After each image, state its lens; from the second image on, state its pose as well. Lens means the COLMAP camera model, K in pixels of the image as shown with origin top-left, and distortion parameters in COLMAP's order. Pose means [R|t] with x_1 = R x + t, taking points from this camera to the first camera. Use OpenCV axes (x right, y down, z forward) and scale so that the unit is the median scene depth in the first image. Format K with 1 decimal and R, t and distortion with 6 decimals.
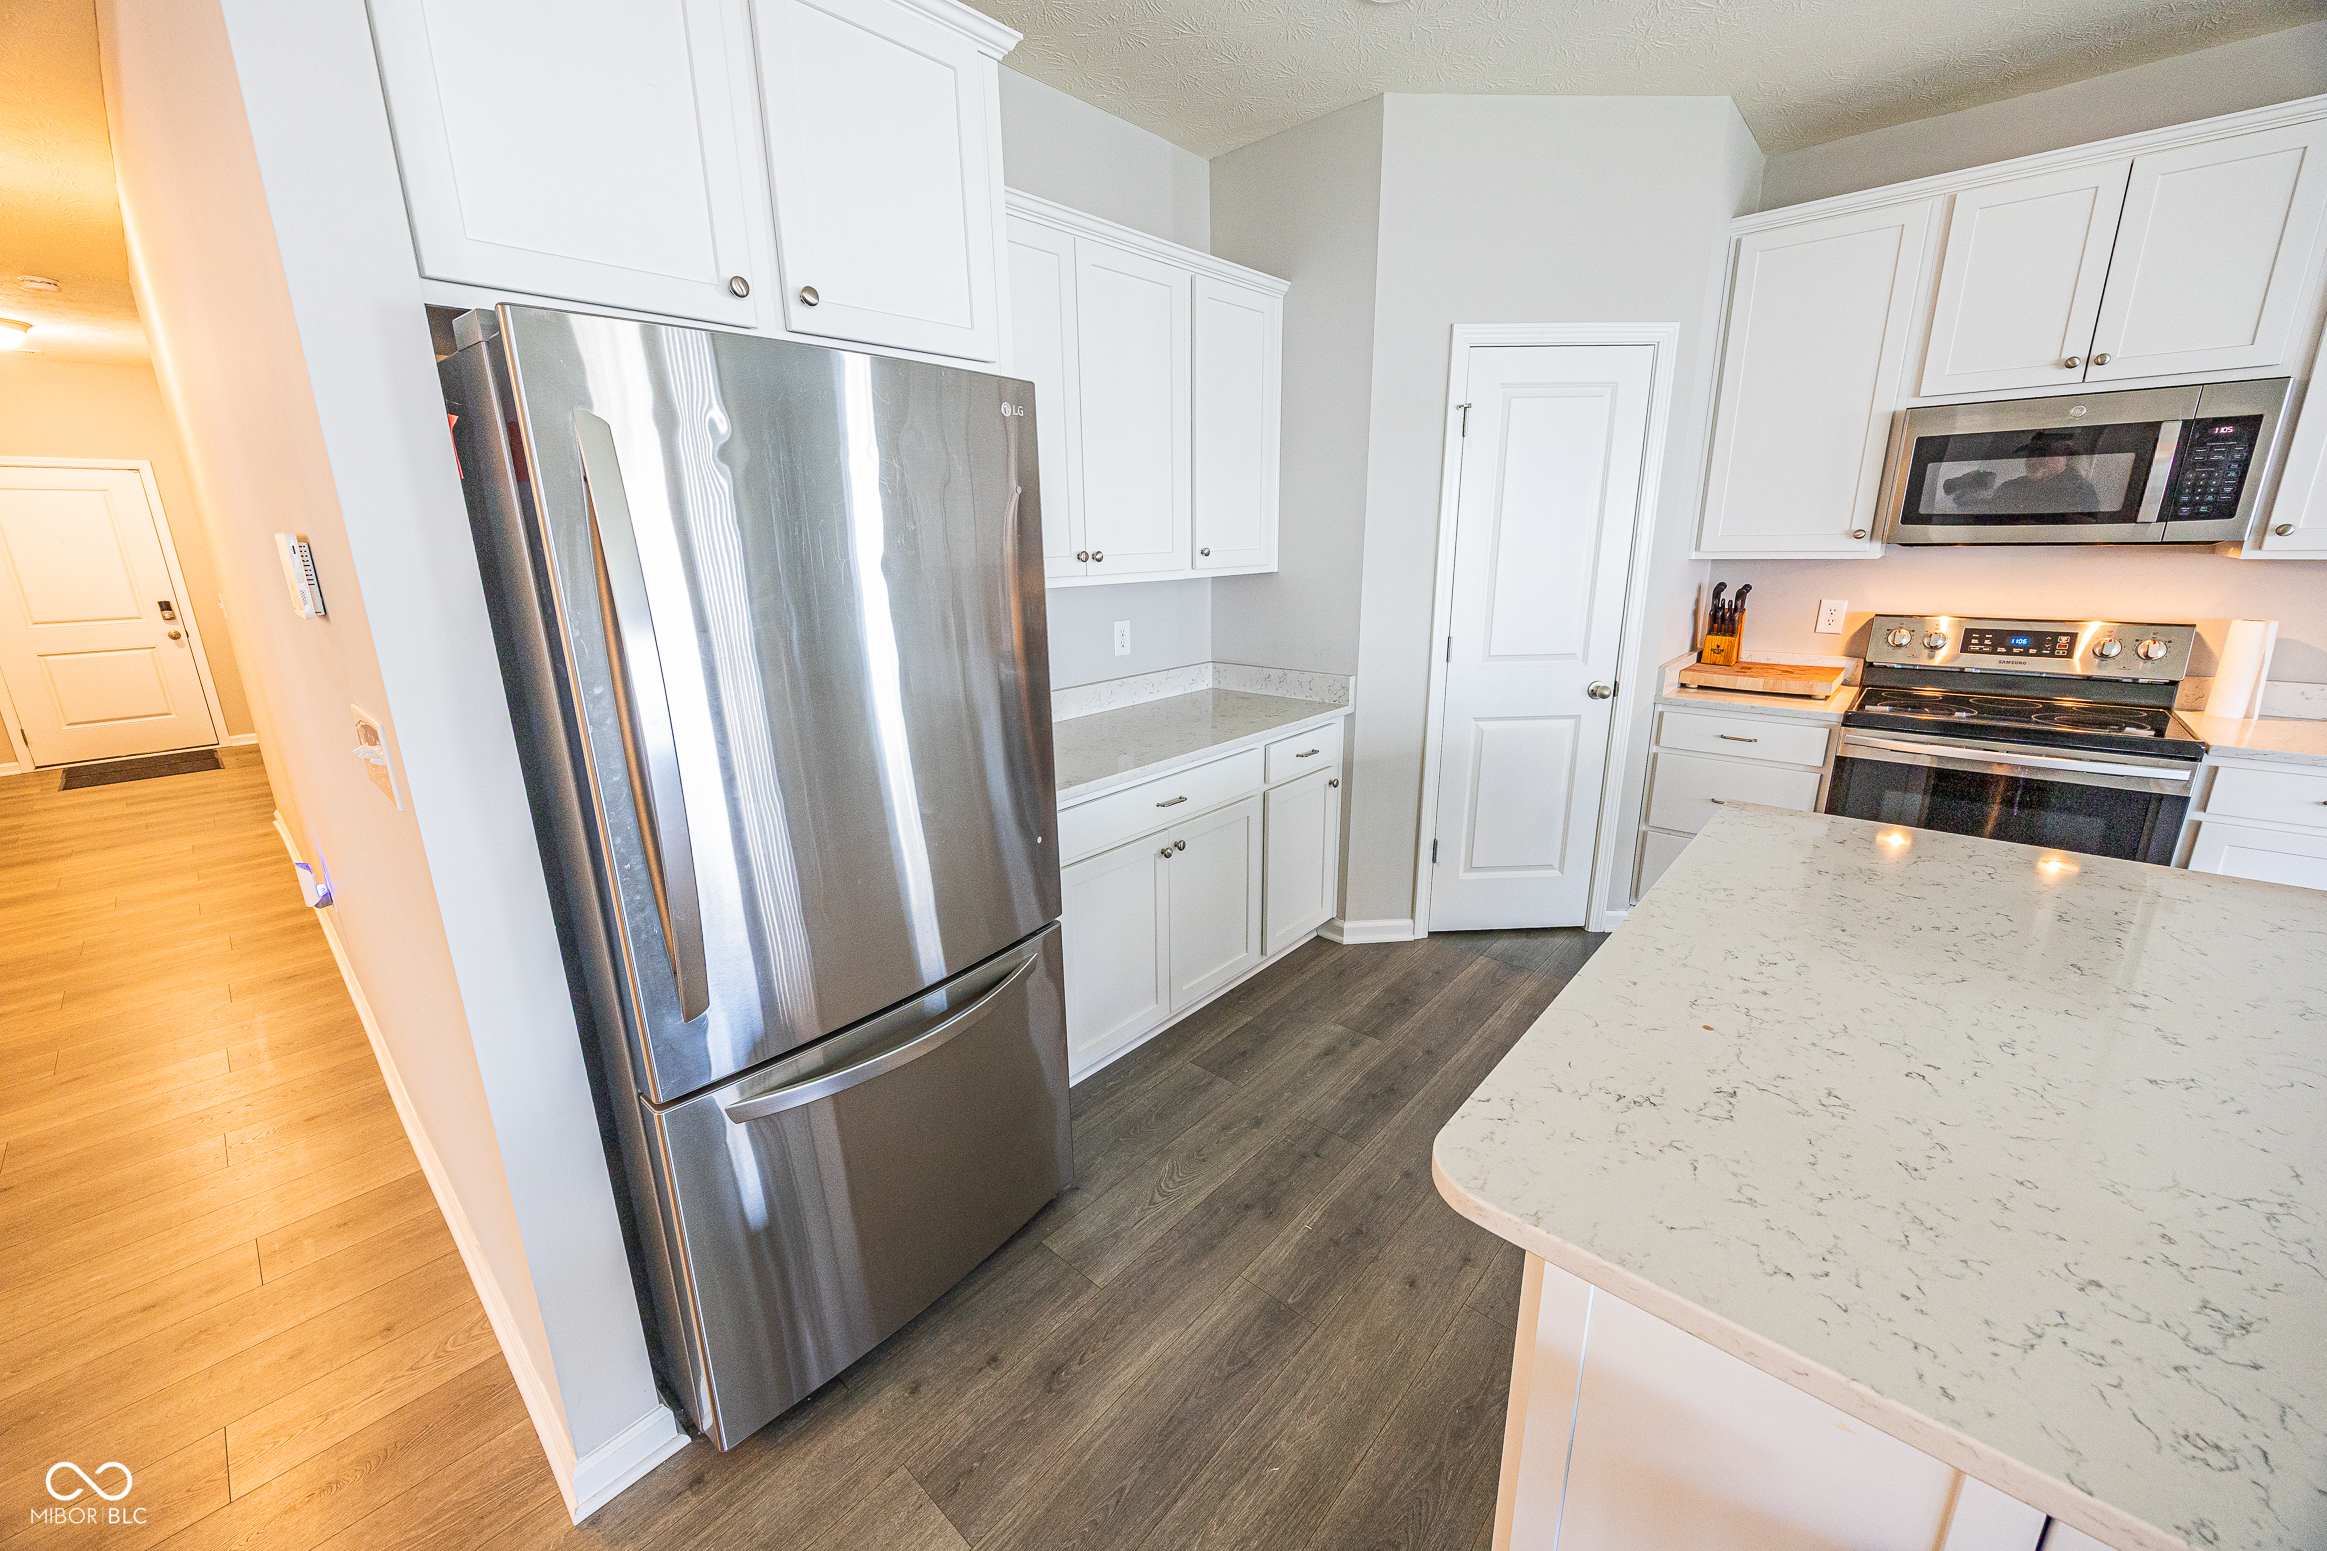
lens RADIAL K [[876.8, 0, 1152.1], [0, 876.8, 771.8], [0, 0, 1]] dist [-0.002977, -0.000511]
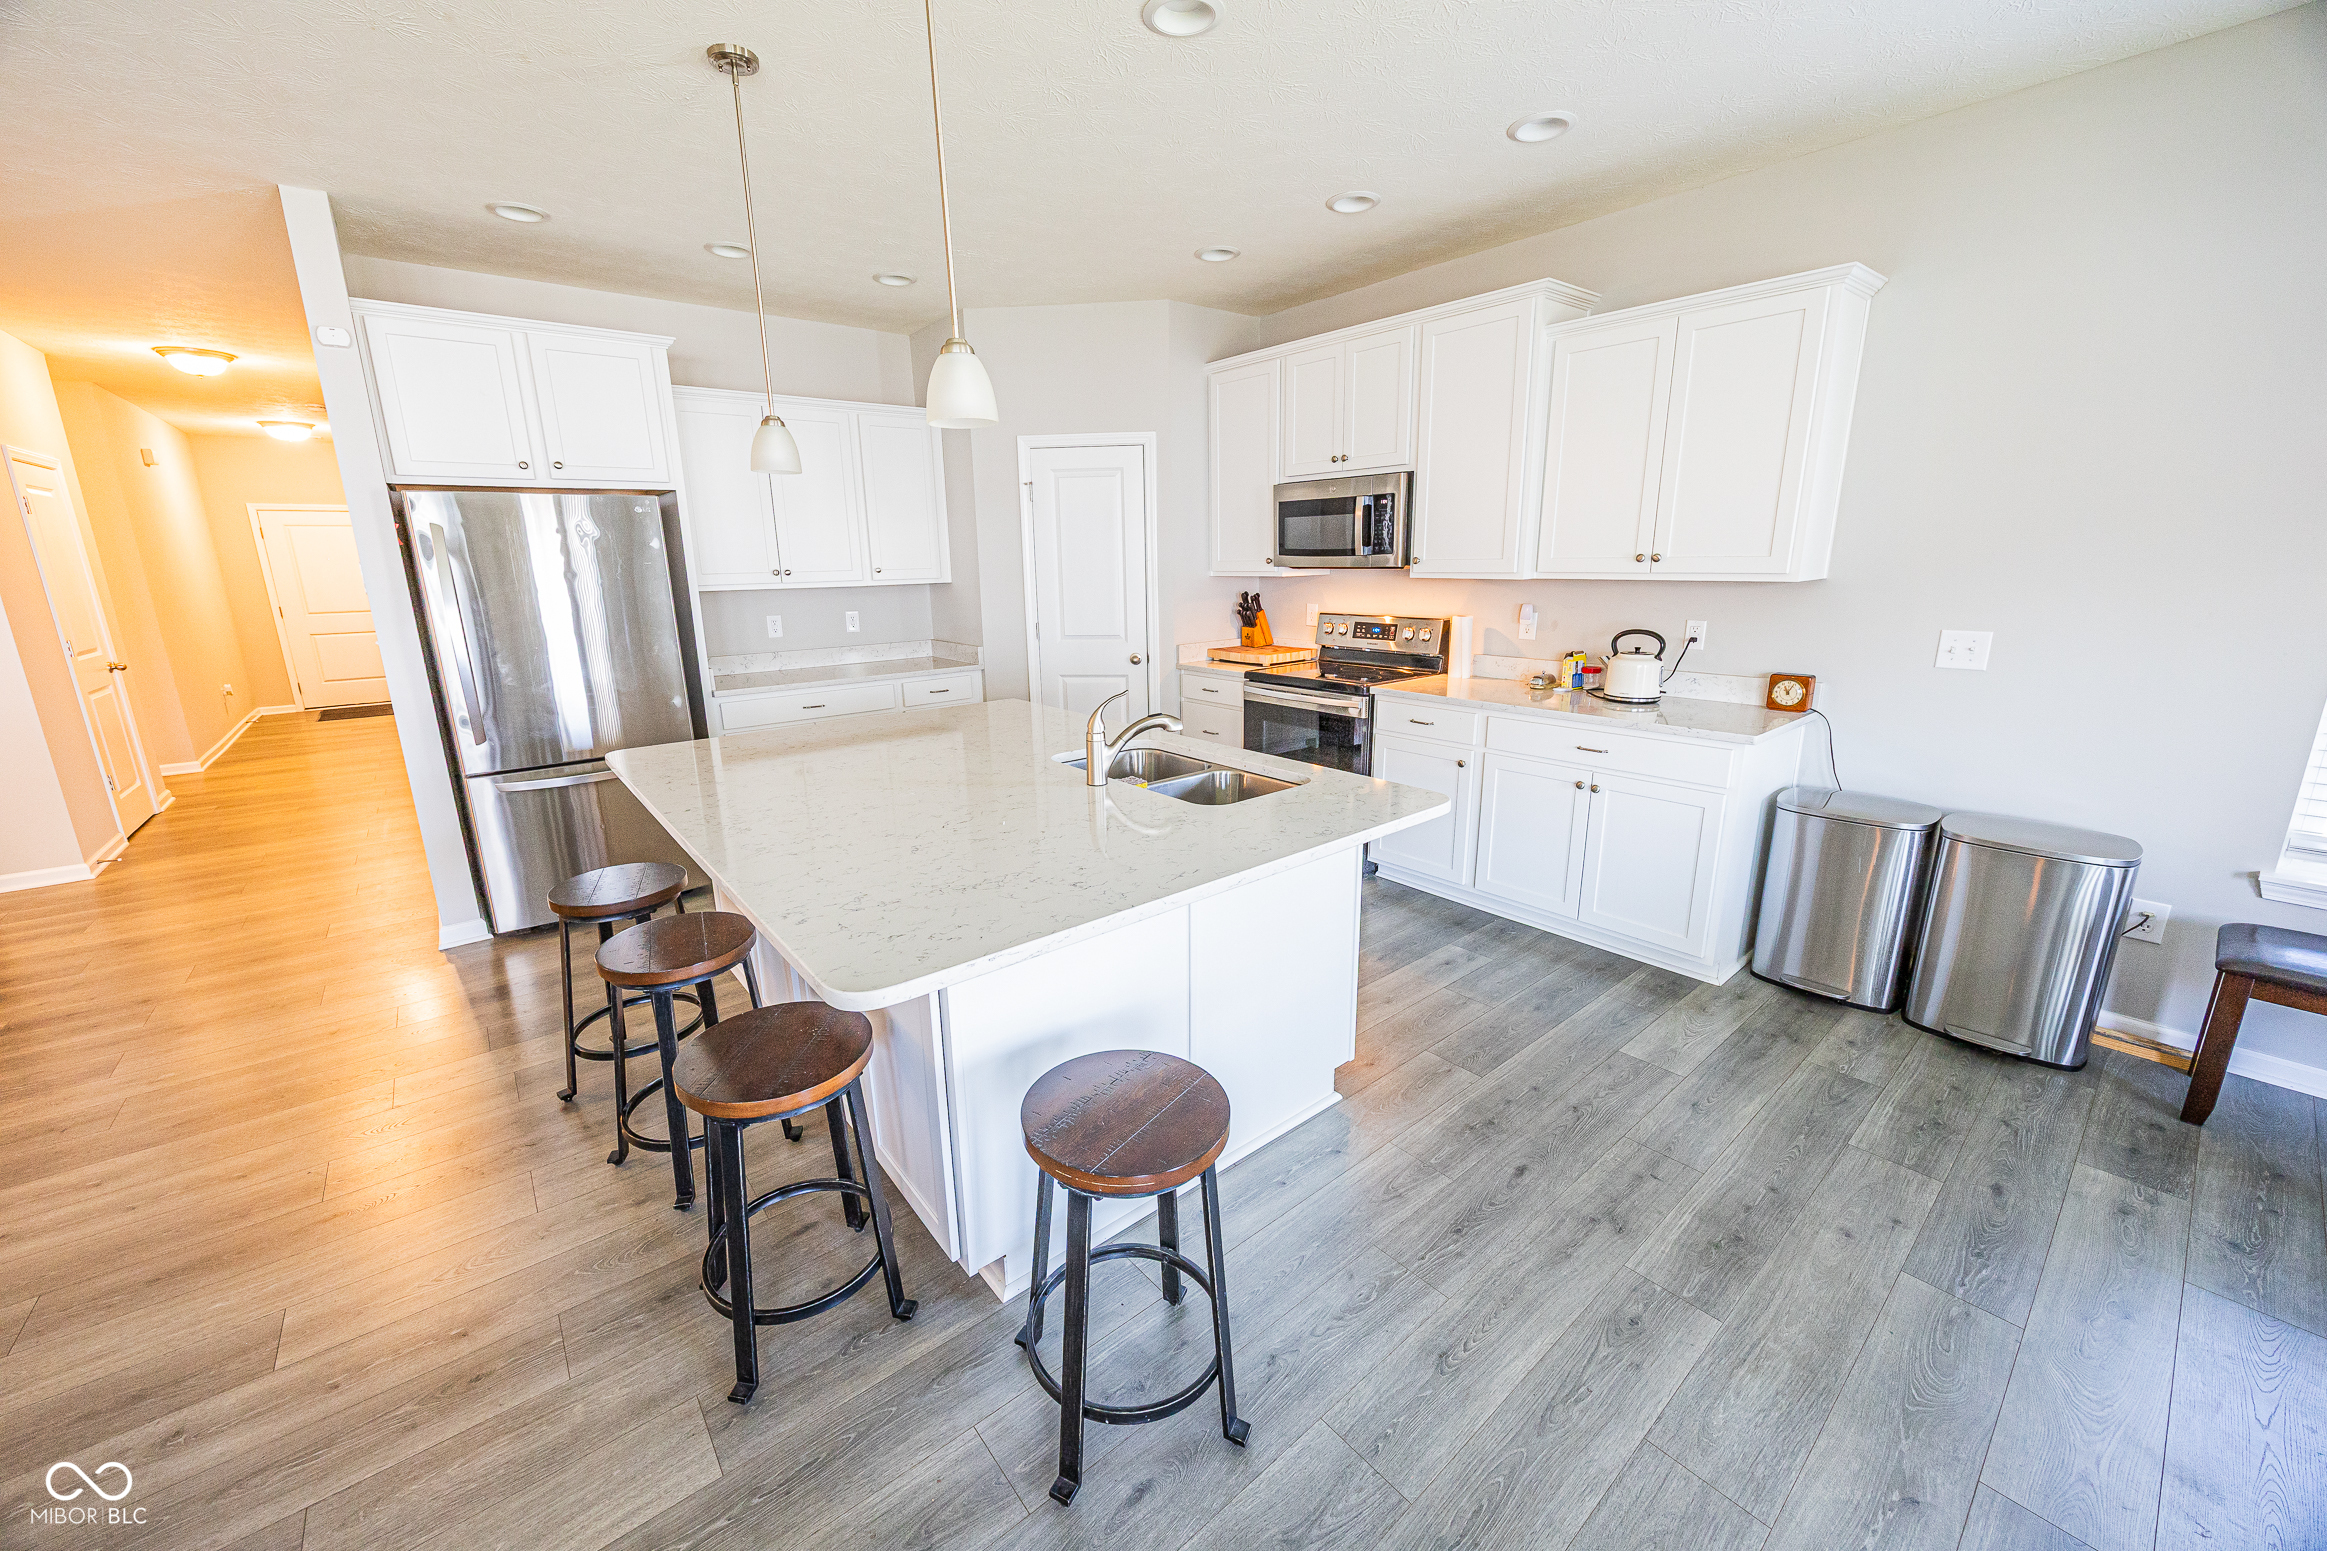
lens RADIAL K [[876.8, 0, 1152.2], [0, 876.8, 772.4], [0, 0, 1]] dist [-0.002977, -0.000511]
pose [[0.988322, 0.039543, -0.147162, 0.852082], [-0.042075, 0.999015, -0.014131, 0.143395], [0.146458, 0.020158, 0.989011, -0.598865]]
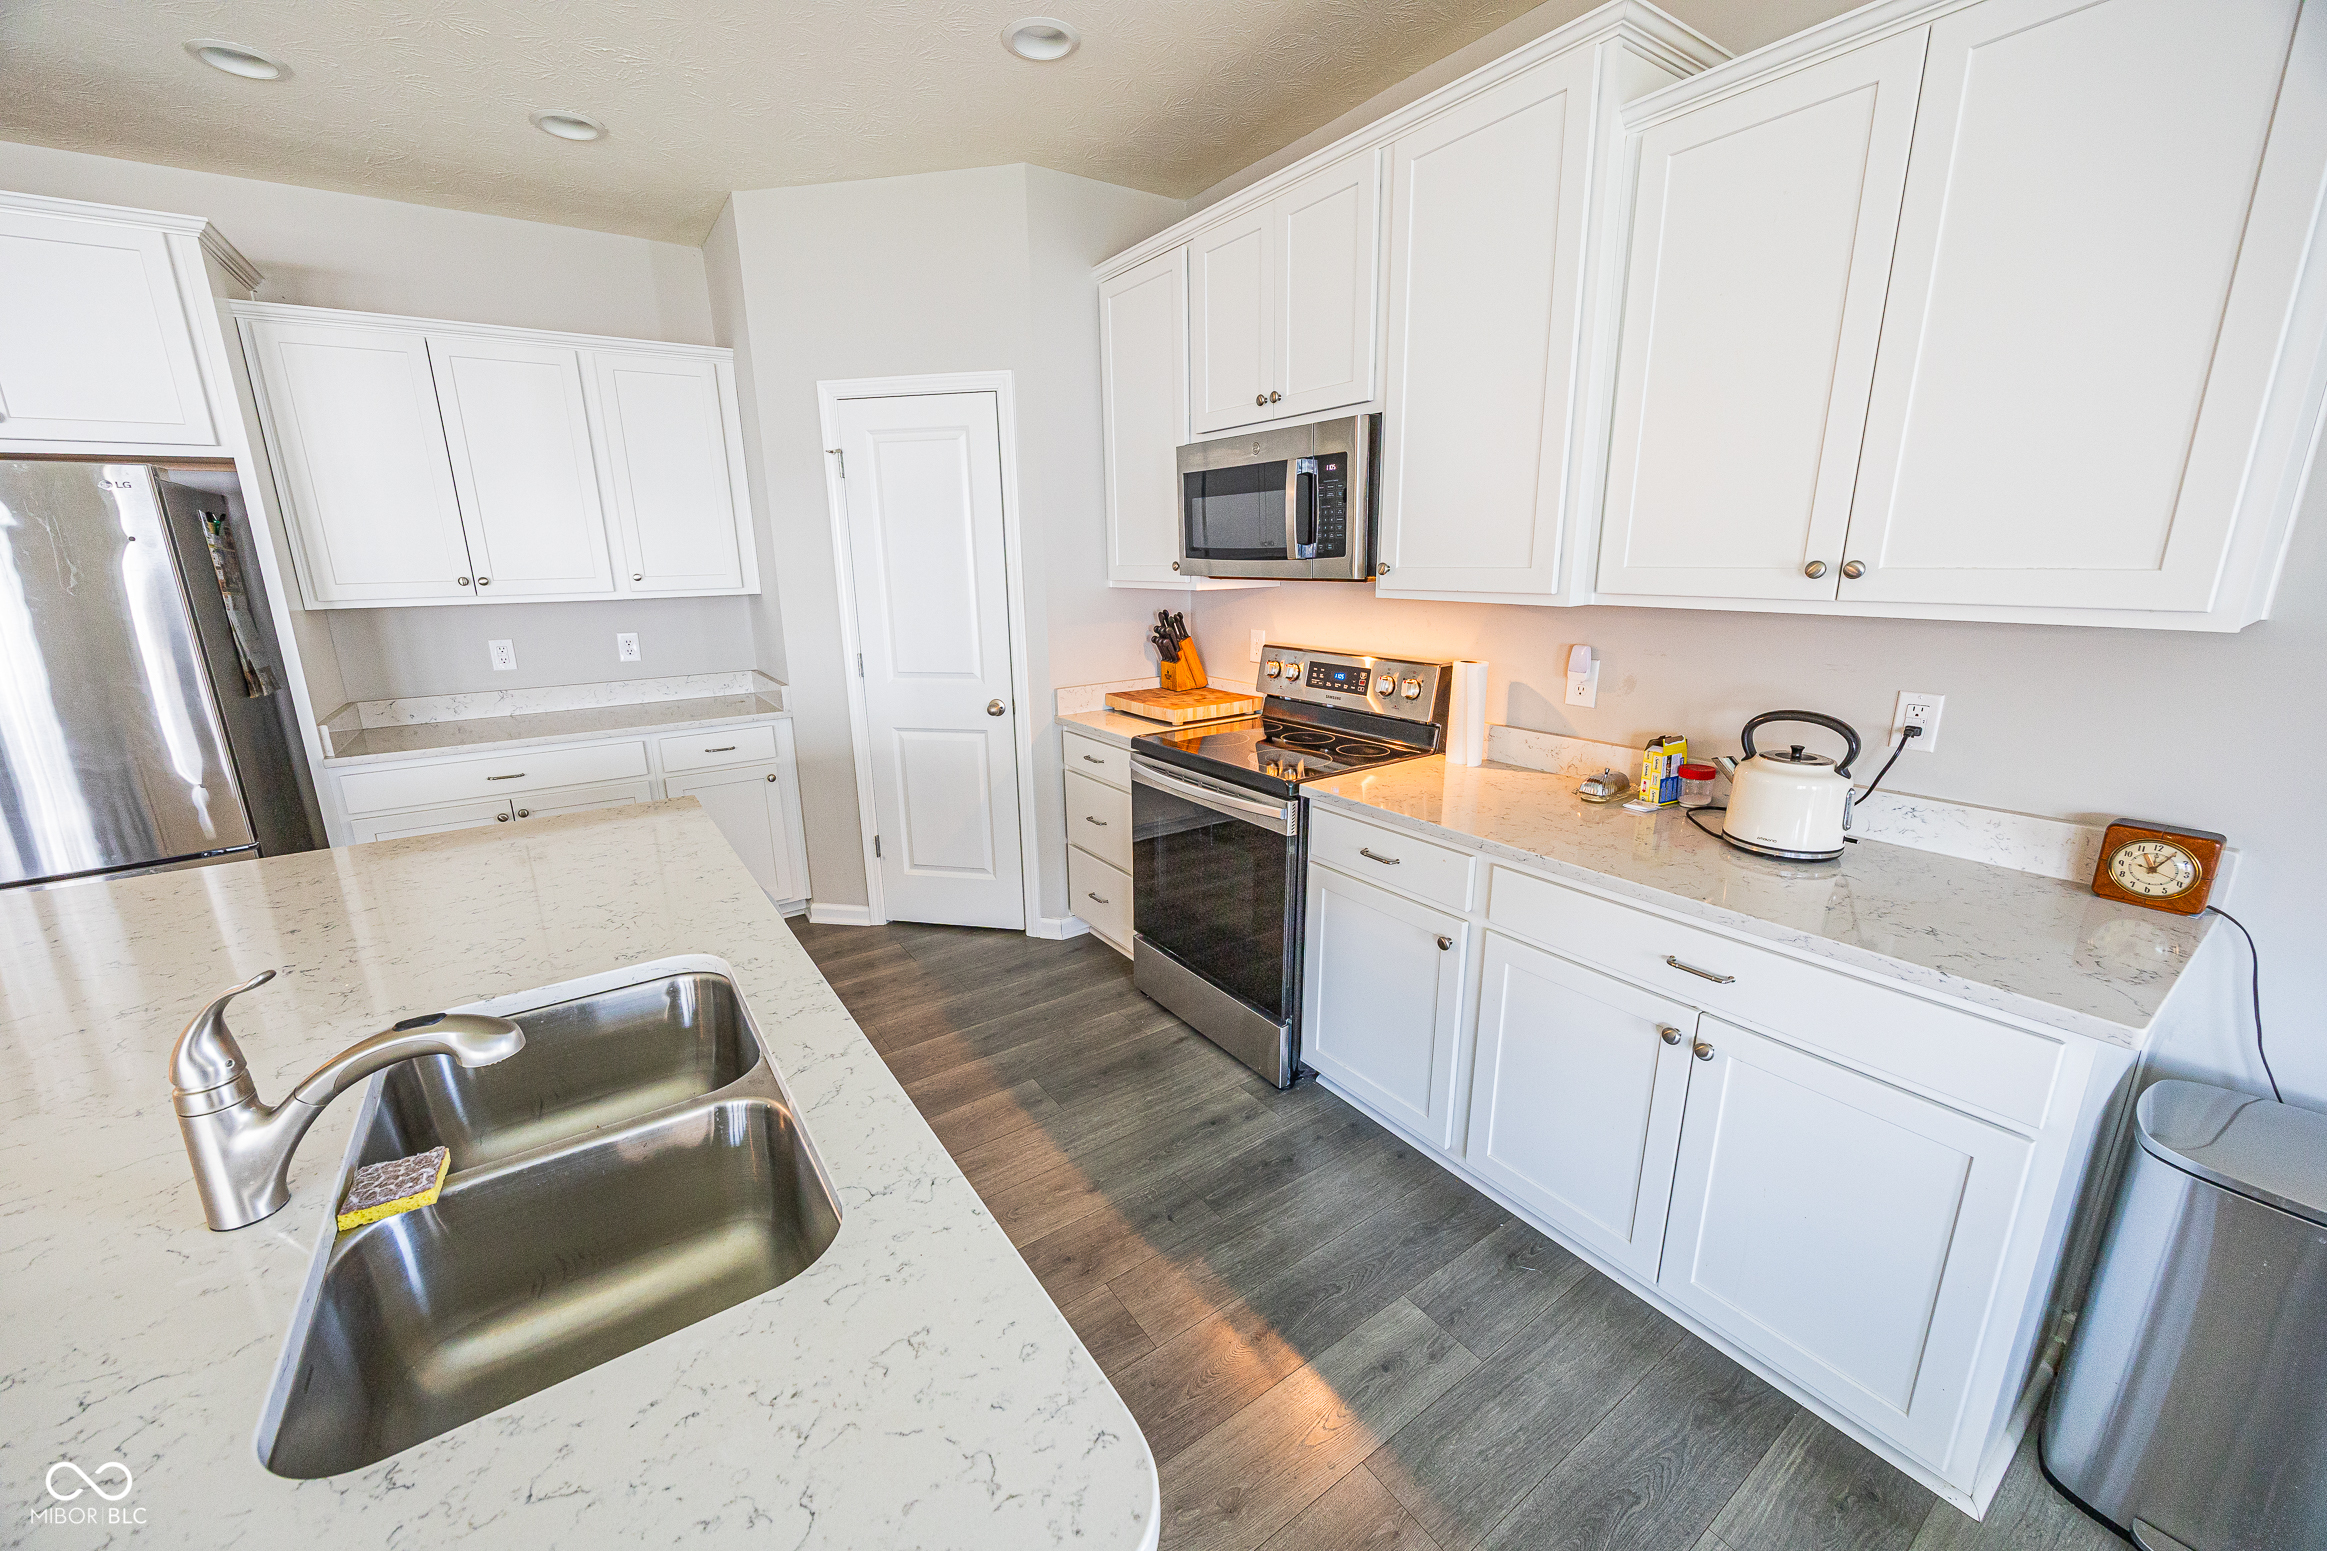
lens RADIAL K [[876.8, 0, 1146.4], [0, 876.8, 774.0], [0, 0, 1]] dist [-0.002977, -0.000511]
pose [[0.971541, 0.062340, -0.228522, 1.029425], [-0.064783, 0.997894, -0.003196, -0.022784], [0.227841, 0.017909, 0.973534, -0.006821]]
